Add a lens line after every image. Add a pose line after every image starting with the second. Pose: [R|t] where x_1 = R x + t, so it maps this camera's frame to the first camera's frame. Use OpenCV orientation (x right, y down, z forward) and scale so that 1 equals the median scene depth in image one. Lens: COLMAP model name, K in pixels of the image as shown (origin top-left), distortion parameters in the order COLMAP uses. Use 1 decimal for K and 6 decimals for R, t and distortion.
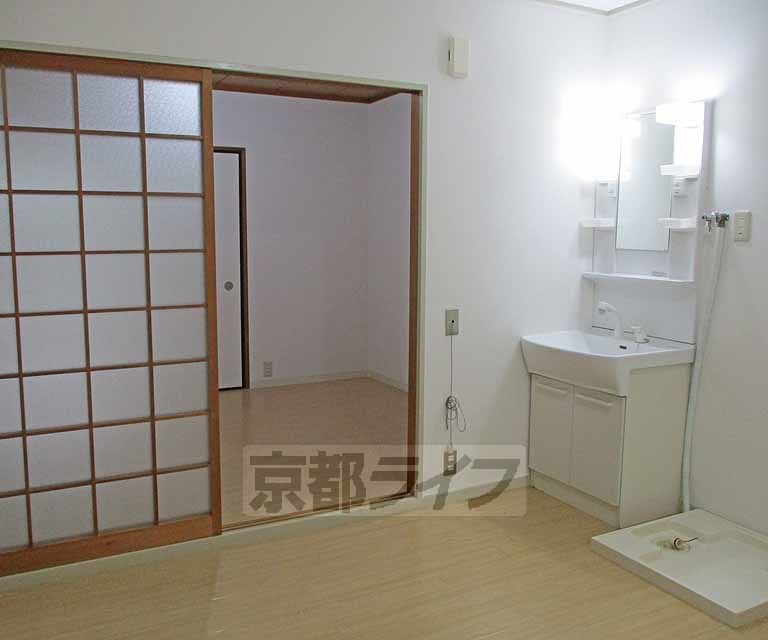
lens RADIAL K [[711.4, 0, 386.1], [0, 711.4, 322.8], [0, 0, 1]] dist [-0.022938, 0.001777]
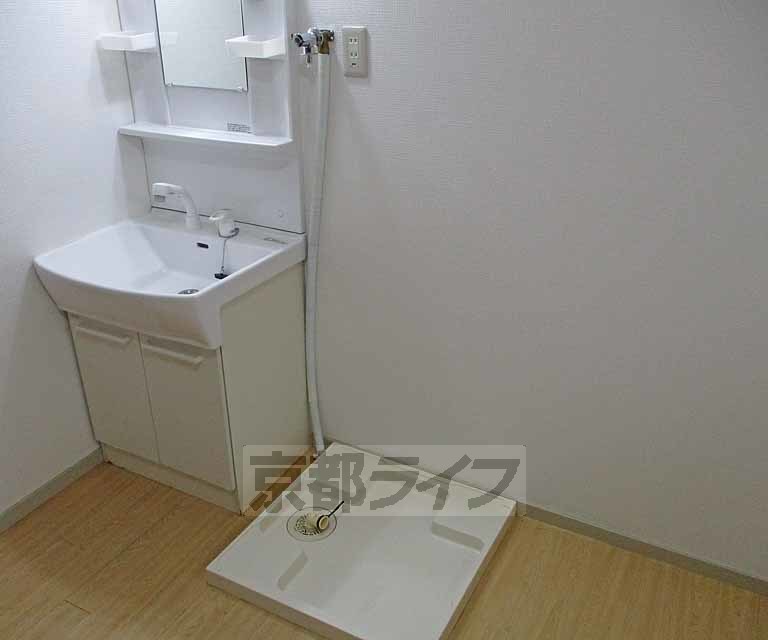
lens RADIAL K [[711.4, 0, 386.1], [0, 711.4, 322.8], [0, 0, 1]] dist [-0.022938, 0.001777]
pose [[0.842693, -0.246915, 0.478437, 0.154843], [0.076360, 0.934466, 0.347768, -0.119944], [-0.532952, -0.256528, 0.806322, 0.387533]]
